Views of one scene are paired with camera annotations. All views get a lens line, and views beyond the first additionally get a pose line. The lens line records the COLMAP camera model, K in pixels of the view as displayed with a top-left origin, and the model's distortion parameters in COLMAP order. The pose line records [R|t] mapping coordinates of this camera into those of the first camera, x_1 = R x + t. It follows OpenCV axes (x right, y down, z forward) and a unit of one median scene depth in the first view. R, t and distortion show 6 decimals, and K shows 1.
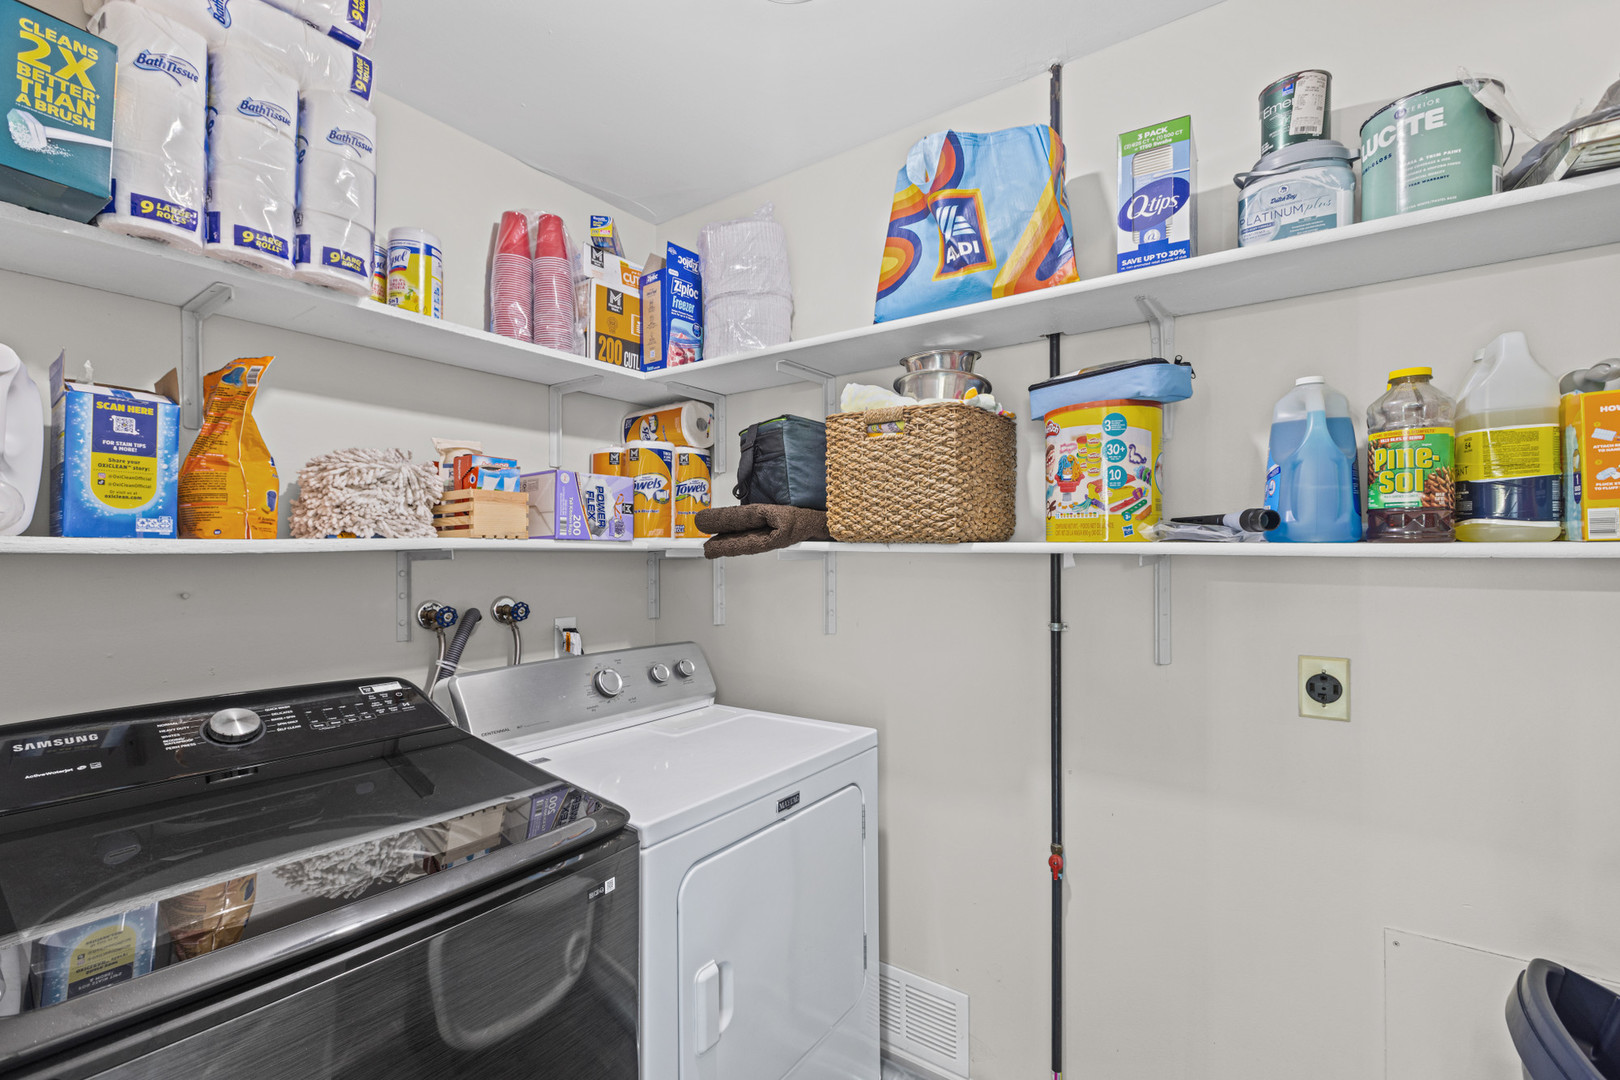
lens RADIAL K [[725.4, 0, 809.9], [0, 725.4, 551.8], [0, 0, 1]] dist [-0.001959, -0.000223]
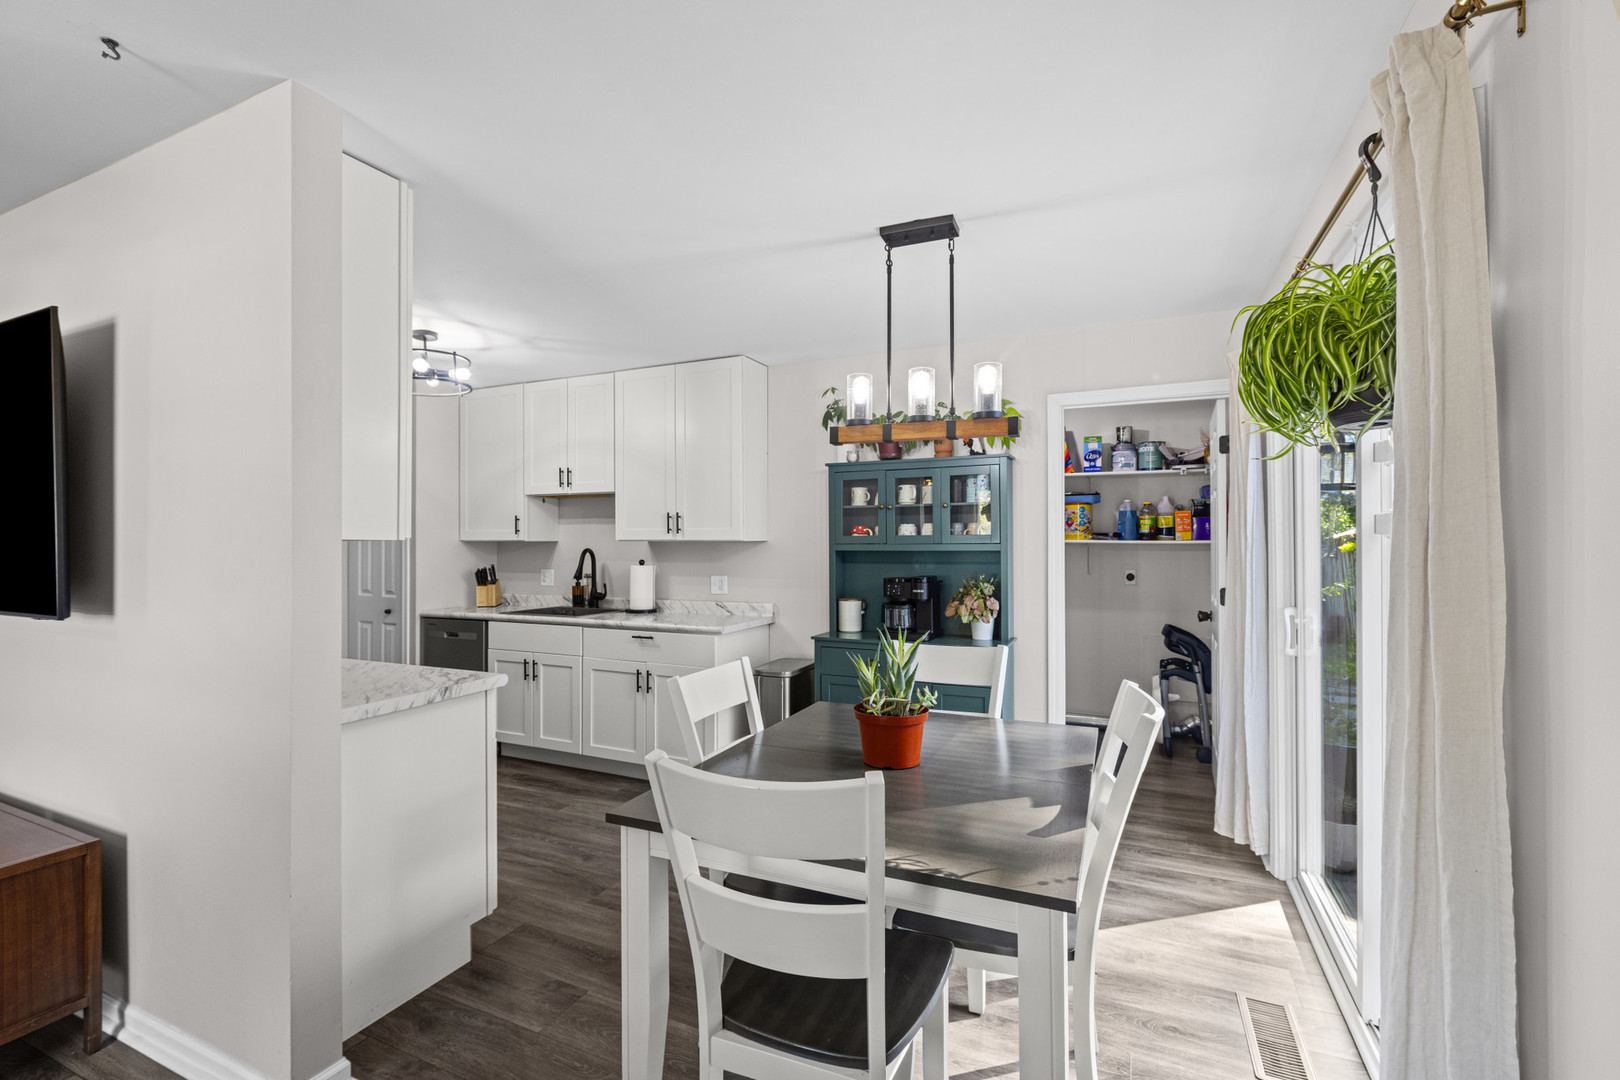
lens RADIAL K [[725.4, 0, 812.5], [0, 725.4, 545.0], [0, 0, 1]] dist [-0.001959, -0.000223]
pose [[0.980721, 0.001060, 0.195410, -1.866190], [-0.001135, 0.999999, 0.000271, 0.015706], [-0.195409, -0.000487, 0.980722, -2.685471]]
